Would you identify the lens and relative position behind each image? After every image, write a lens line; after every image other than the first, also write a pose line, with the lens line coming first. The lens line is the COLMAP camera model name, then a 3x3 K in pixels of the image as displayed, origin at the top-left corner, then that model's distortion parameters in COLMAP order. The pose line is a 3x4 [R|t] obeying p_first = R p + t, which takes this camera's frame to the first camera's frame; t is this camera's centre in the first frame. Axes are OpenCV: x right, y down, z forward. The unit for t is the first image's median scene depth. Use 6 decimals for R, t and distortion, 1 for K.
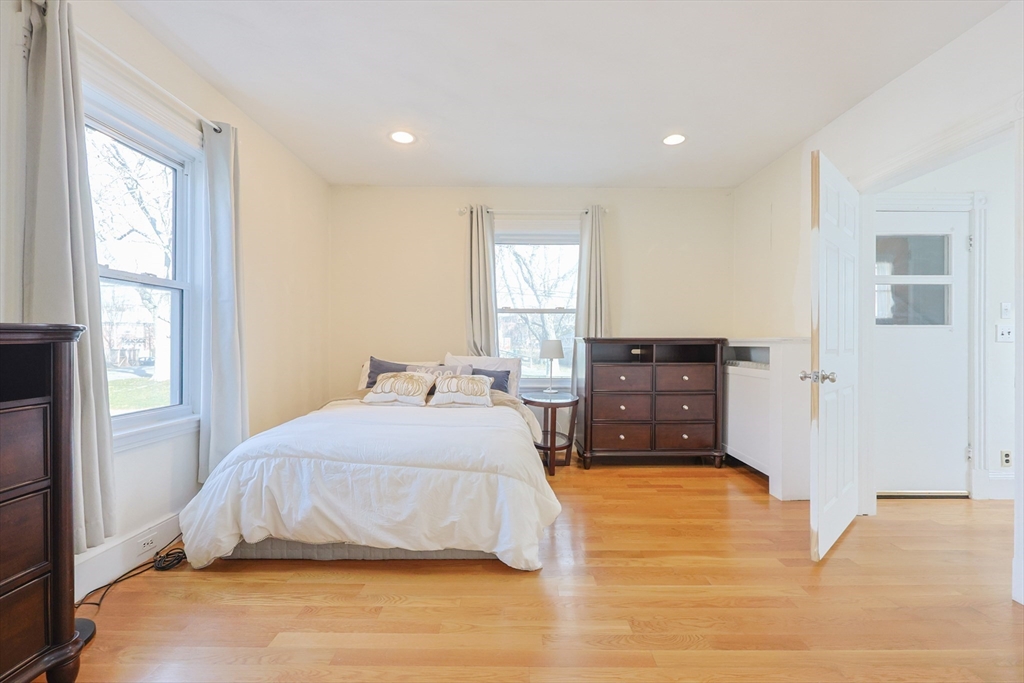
lens RADIAL K [[438.6, 0, 512.4], [0, 438.6, 341.0], [0, 0, 1]] dist [-0.002017, -0.000172]
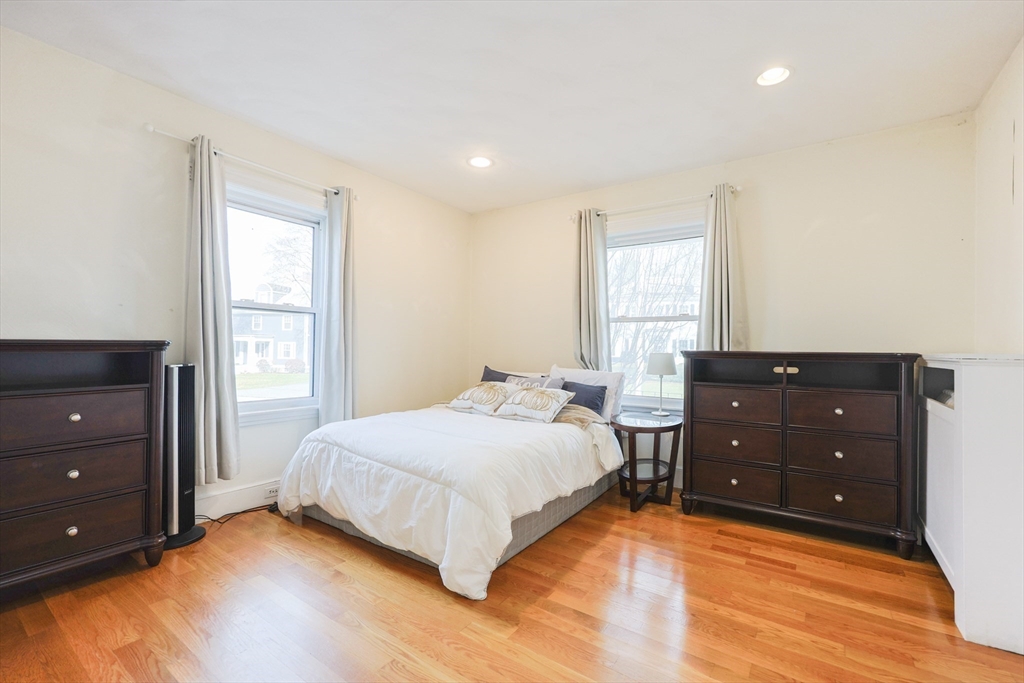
lens RADIAL K [[438.6, 0, 506.8], [0, 438.6, 340.6], [0, 0, 1]] dist [-0.002017, -0.000172]
pose [[0.820607, -0.003328, -0.571483, 0.406730], [-0.010446, 0.999729, -0.020822, -0.006767], [0.571397, 0.023056, 0.820350, 0.163968]]
